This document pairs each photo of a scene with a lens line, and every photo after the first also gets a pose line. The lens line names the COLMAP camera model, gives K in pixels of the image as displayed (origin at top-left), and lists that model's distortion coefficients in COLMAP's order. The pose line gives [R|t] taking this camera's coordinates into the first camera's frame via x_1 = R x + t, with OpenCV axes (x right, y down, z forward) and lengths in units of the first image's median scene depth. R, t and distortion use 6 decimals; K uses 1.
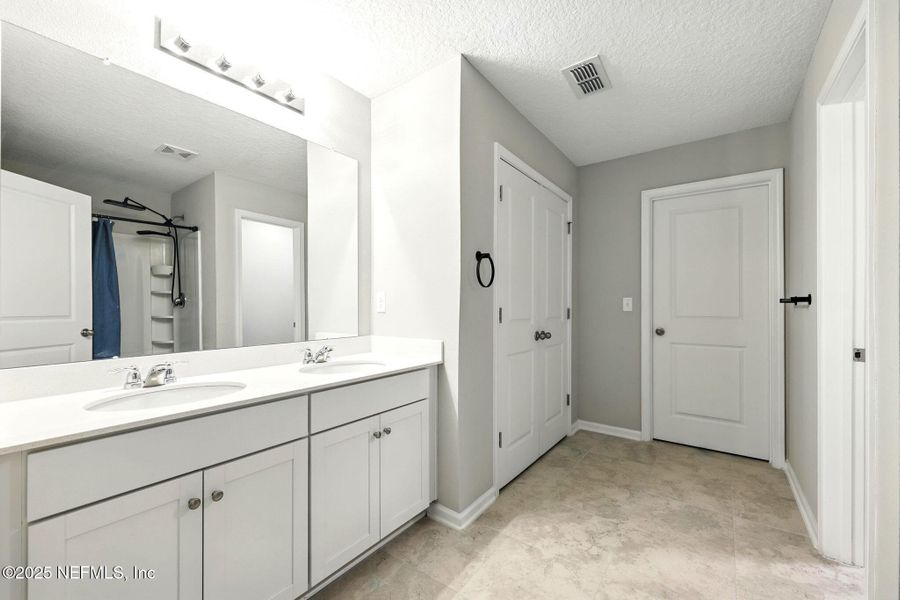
lens RADIAL K [[370.7, 0, 448.0], [0, 370.7, 303.4], [0, 0, 1]] dist [0.003048, -0.001551]
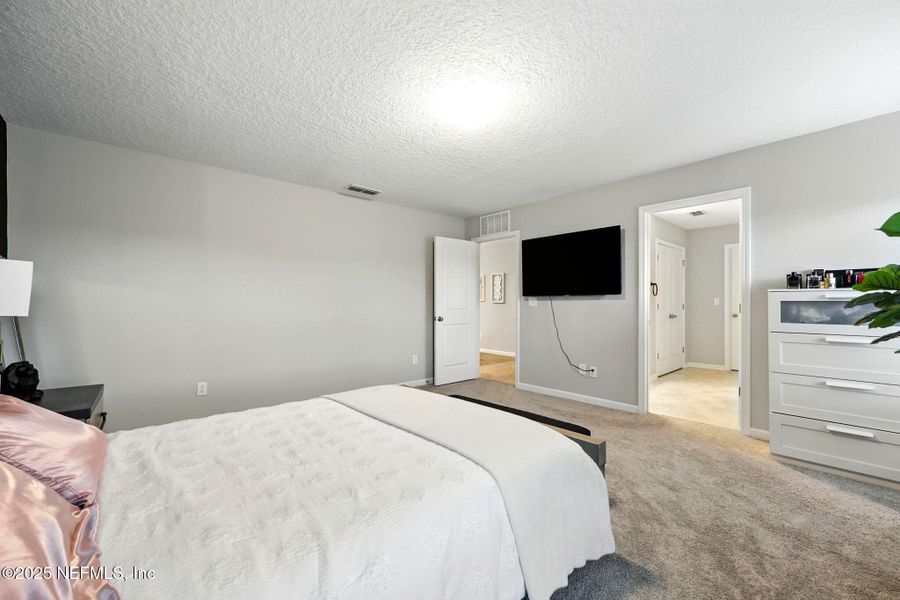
lens RADIAL K [[370.7, 0, 452.1], [0, 370.7, 301.6], [0, 0, 1]] dist [0.003048, -0.001551]
pose [[0.981742, -0.004921, -0.190151, -0.519623], [0.005425, 0.999983, 0.002129, -0.010182], [0.190138, -0.003121, 0.981752, -1.201305]]
